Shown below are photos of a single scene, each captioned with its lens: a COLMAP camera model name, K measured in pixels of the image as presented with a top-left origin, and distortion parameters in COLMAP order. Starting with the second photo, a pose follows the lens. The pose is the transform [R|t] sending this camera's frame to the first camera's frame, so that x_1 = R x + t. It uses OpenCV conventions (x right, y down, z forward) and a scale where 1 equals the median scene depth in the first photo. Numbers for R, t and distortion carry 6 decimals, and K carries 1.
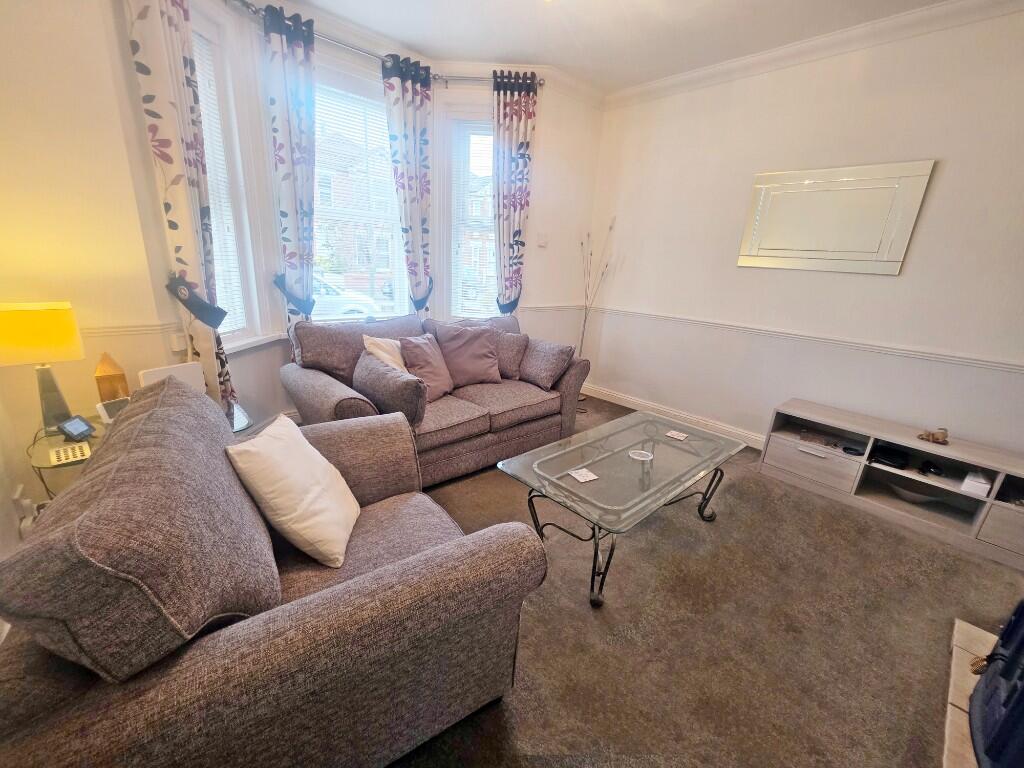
lens RADIAL K [[409.0, 0, 507.1], [0, 409.0, 390.5], [0, 0, 1]] dist [0.001371, 0.000185]
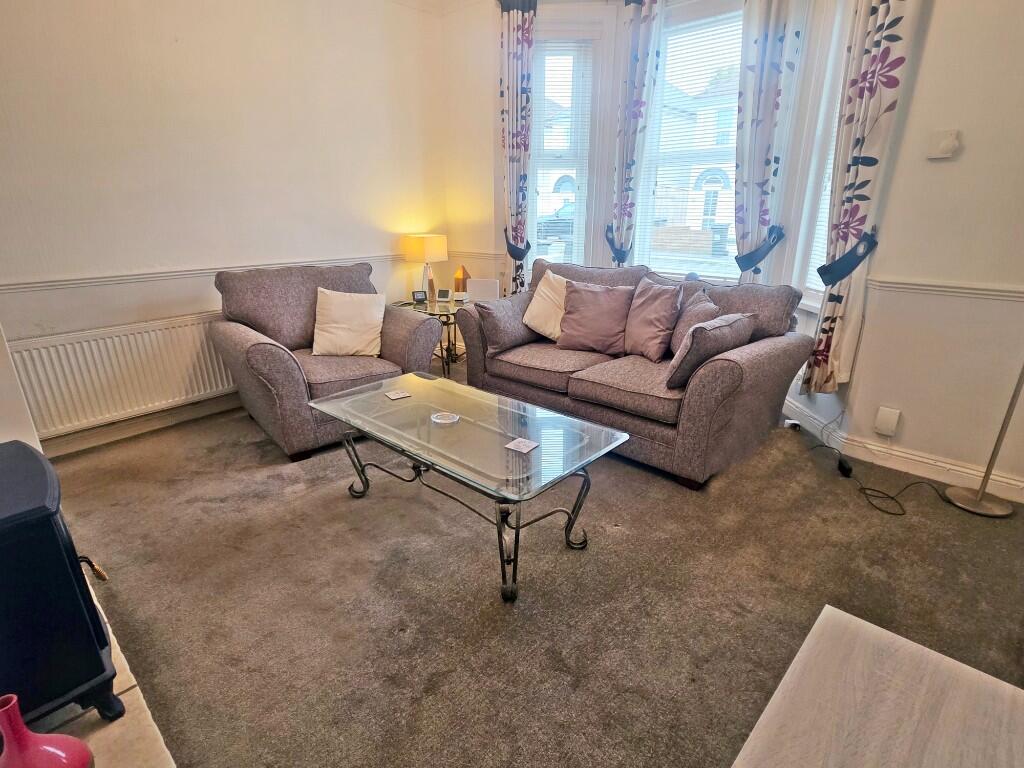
lens RADIAL K [[496.6, 0, 513.4], [0, 496.6, 387.1], [0, 0, 1]] dist [0.001081, 0.000239]
pose [[0.128416, 0.282854, -0.950528, 0.812251], [-0.285516, 0.928427, 0.237704, -0.115186], [0.949732, 0.240866, 0.199984, 0.568668]]
